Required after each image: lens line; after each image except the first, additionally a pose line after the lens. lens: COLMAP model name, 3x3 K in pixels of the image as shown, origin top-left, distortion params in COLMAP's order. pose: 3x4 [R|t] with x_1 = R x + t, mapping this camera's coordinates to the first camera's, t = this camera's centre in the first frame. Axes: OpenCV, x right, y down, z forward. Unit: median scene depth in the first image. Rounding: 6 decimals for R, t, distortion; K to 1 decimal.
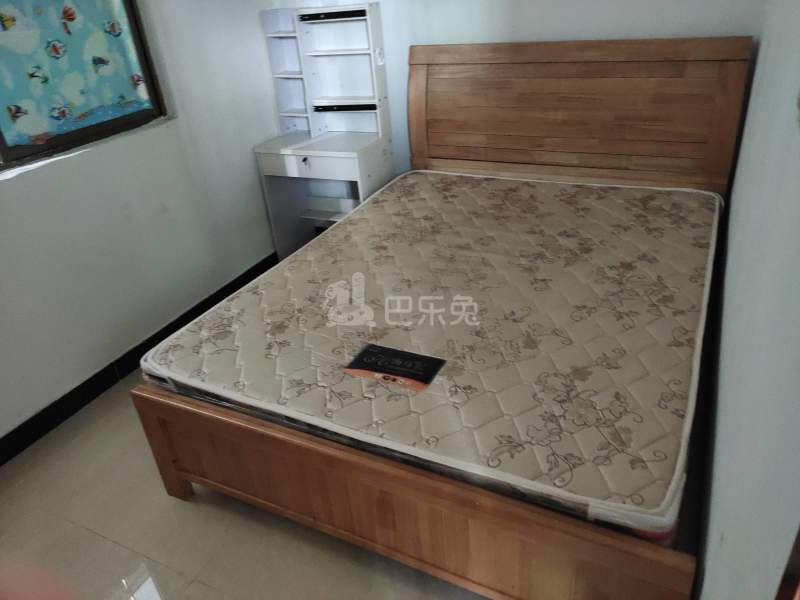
lens RADIAL K [[603.5, 0, 400.0], [0, 603.5, 300.0], [0, 0, 1]] dist [0.002595, 0.002056]
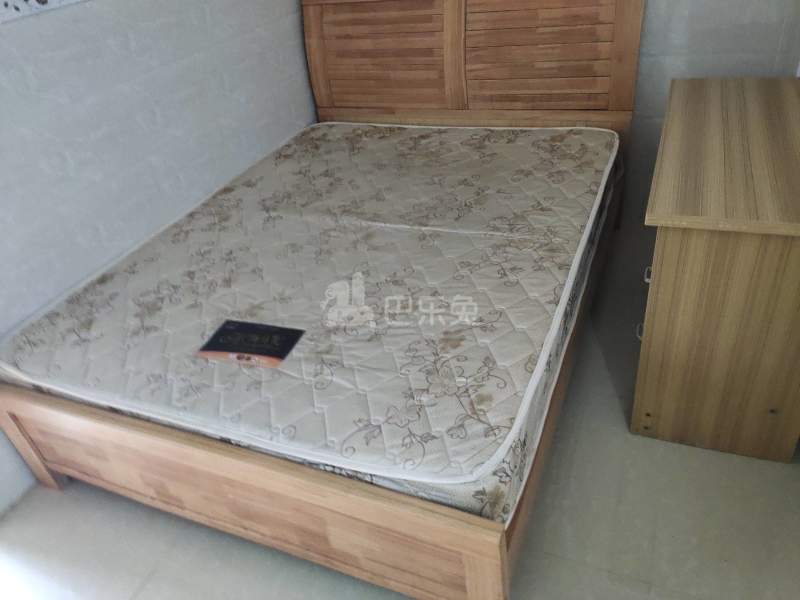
lens RADIAL K [[603.5, 0, 400.0], [0, 603.5, 300.0], [0, 0, 1]] dist [0.002595, 0.002056]
pose [[0.997288, -0.061781, 0.039992, 0.180811], [0.058856, 0.995767, 0.070593, -0.004277], [-0.044184, -0.068047, 0.996703, 0.108402]]
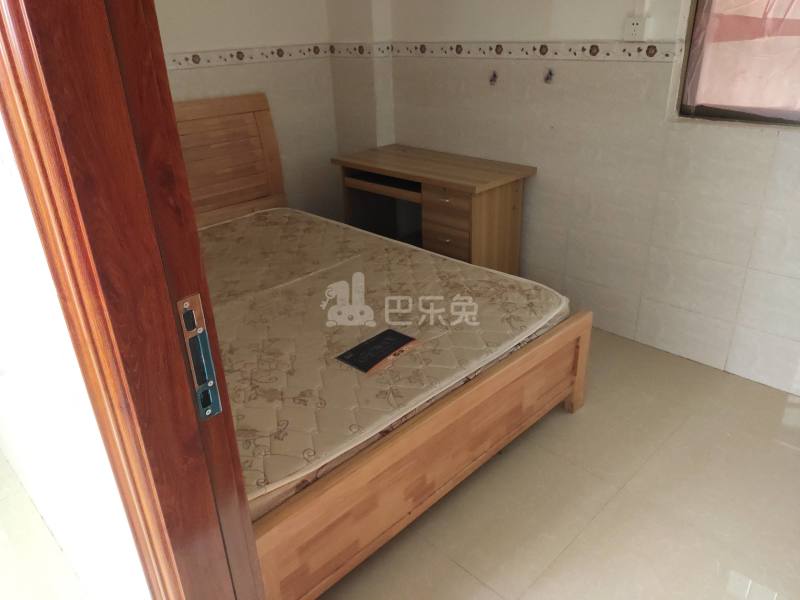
lens RADIAL K [[603.5, 0, 400.0], [0, 603.5, 300.0], [0, 0, 1]] dist [0.002595, 0.002056]
pose [[0.305950, -0.327885, 0.893804, -0.950468], [0.481384, 0.863248, 0.151897, -0.118310], [-0.821379, 0.383790, 0.421949, 0.484745]]
